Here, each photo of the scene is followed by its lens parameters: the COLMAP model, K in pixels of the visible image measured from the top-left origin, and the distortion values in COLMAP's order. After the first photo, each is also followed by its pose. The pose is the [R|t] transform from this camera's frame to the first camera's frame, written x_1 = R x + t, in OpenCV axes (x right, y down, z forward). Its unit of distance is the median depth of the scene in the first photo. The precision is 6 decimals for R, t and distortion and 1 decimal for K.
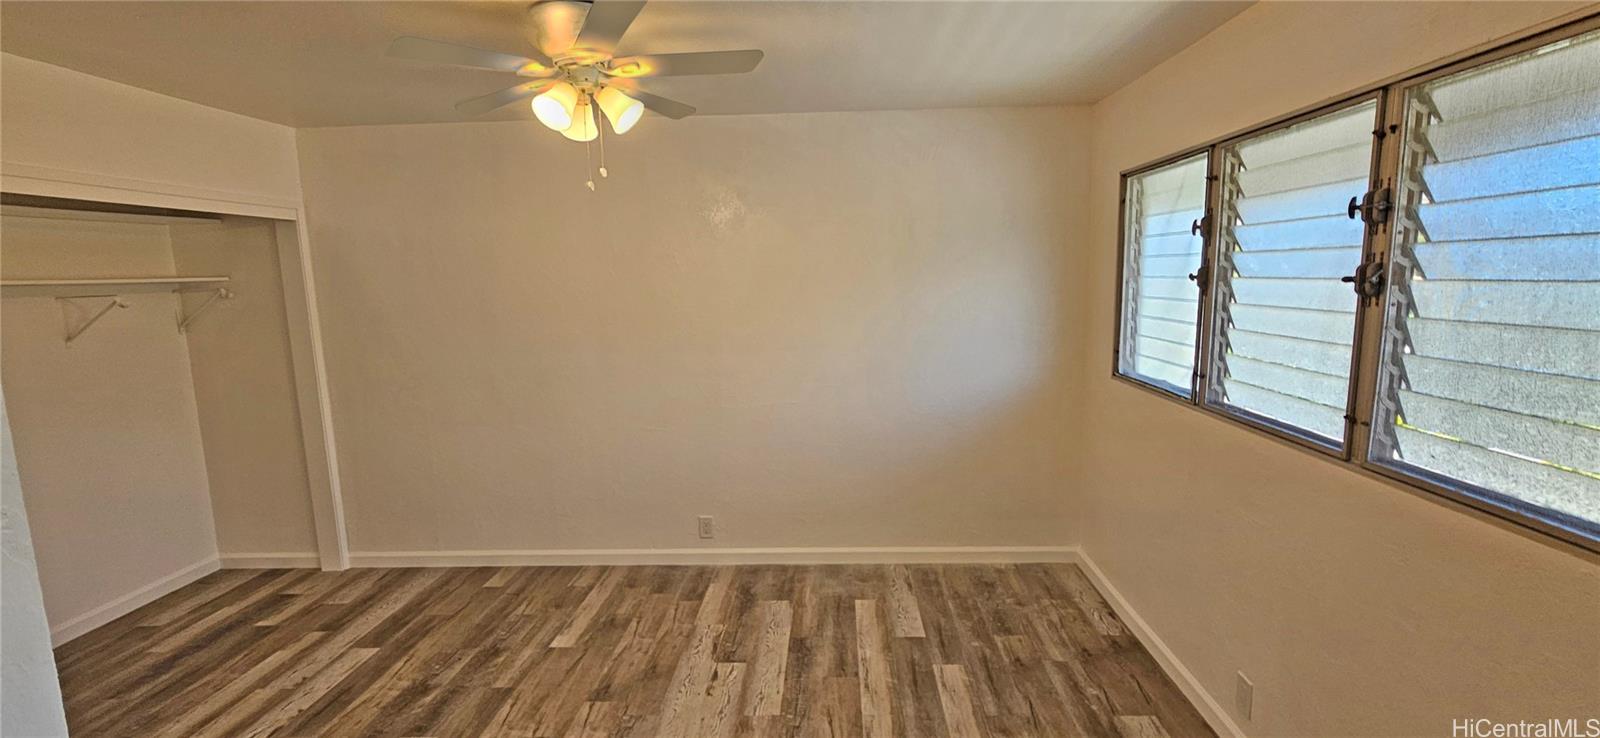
lens RADIAL K [[706.0, 0, 802.1], [0, 706.0, 379.3], [0, 0, 1]] dist [0.028902, 0.000052]
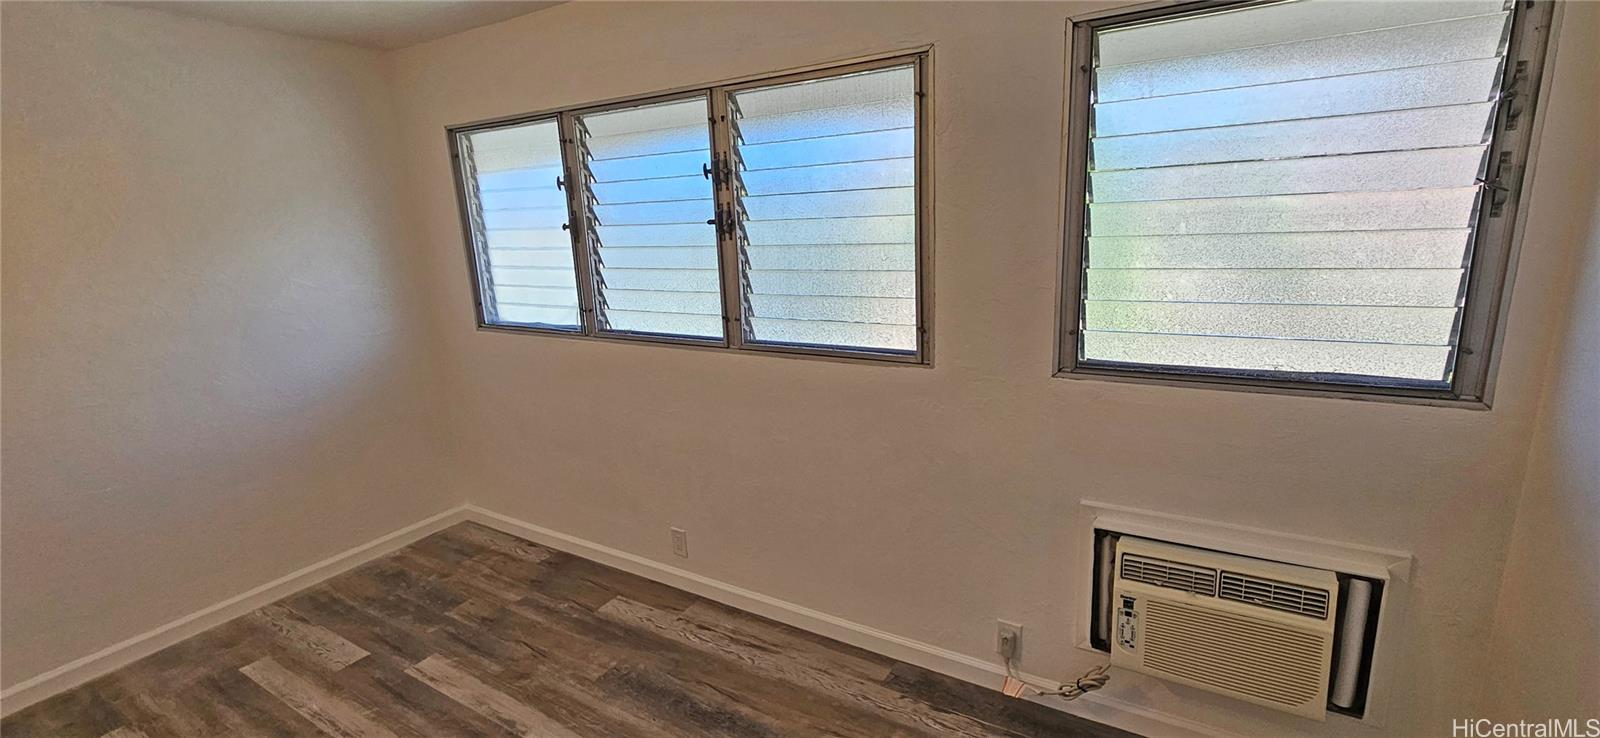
lens RADIAL K [[714.3, 0, 790.6], [0, 714.3, 373.1], [0, 0, 1]] dist [-0.000139, 0.000095]
pose [[0.502583, -0.201590, 0.840697, -0.245882], [0.164779, 0.976944, 0.135753, -0.007186], [-0.848680, 0.070302, 0.524213, 0.084001]]
